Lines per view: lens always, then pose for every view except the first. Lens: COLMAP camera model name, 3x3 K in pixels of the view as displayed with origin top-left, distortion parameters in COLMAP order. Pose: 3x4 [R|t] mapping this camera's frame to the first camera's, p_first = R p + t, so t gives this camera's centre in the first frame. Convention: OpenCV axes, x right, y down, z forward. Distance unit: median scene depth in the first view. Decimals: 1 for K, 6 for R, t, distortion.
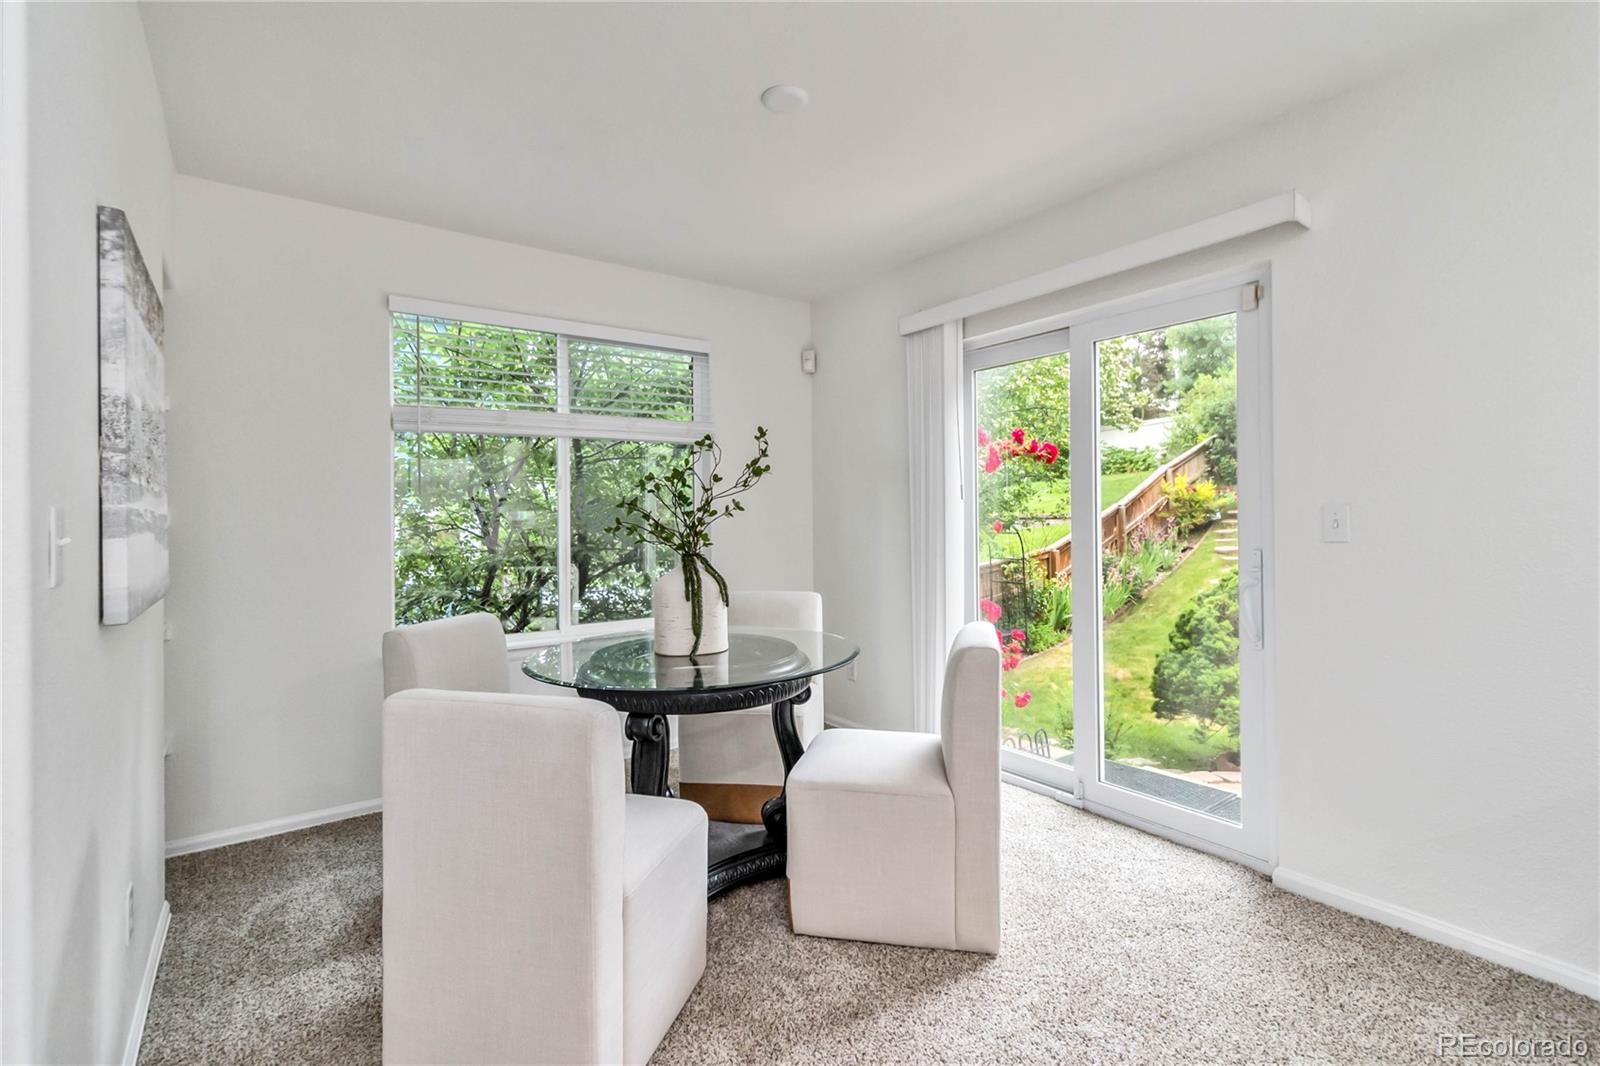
lens RADIAL K [[734.3, 0, 807.6], [0, 734.3, 525.2], [0, 0, 1]] dist [0.000277, 0.000162]
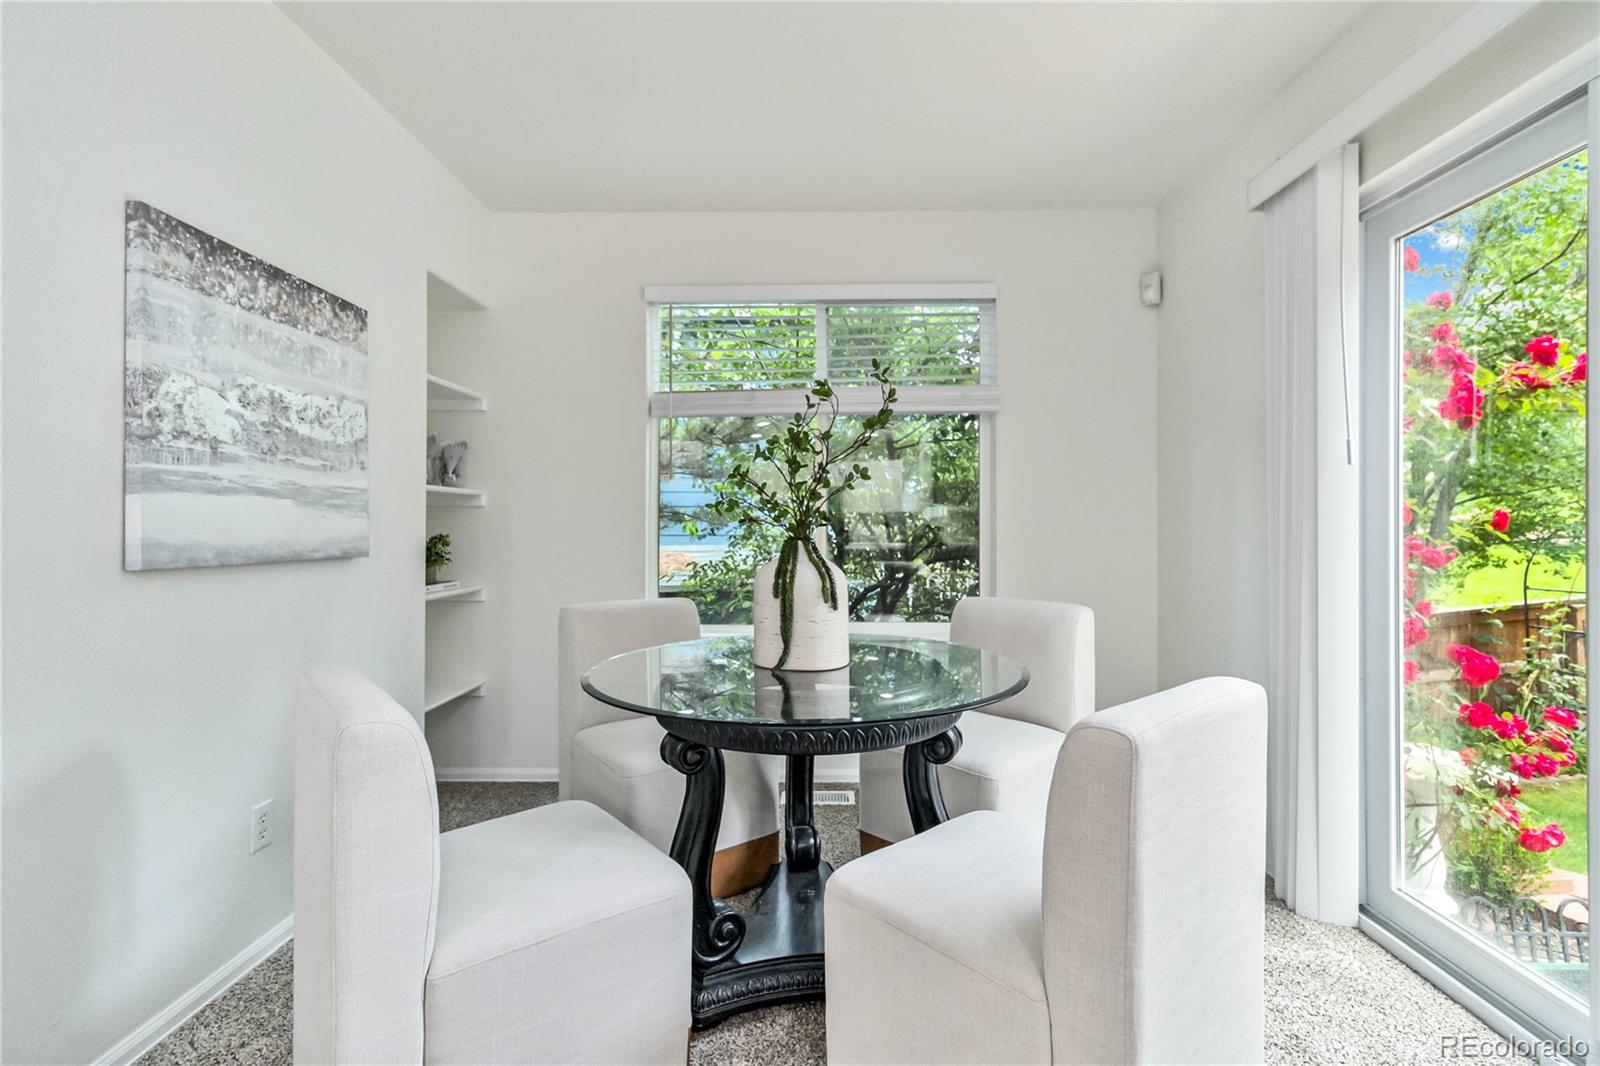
lens RADIAL K [[734.3, 0, 807.6], [0, 734.3, 525.2], [0, 0, 1]] dist [0.000277, 0.000162]
pose [[0.797696, 0.011892, -0.602942, 0.312948], [-0.015356, 0.999882, -0.000596, 0.028313], [0.602864, 0.009734, 0.797785, 0.405044]]
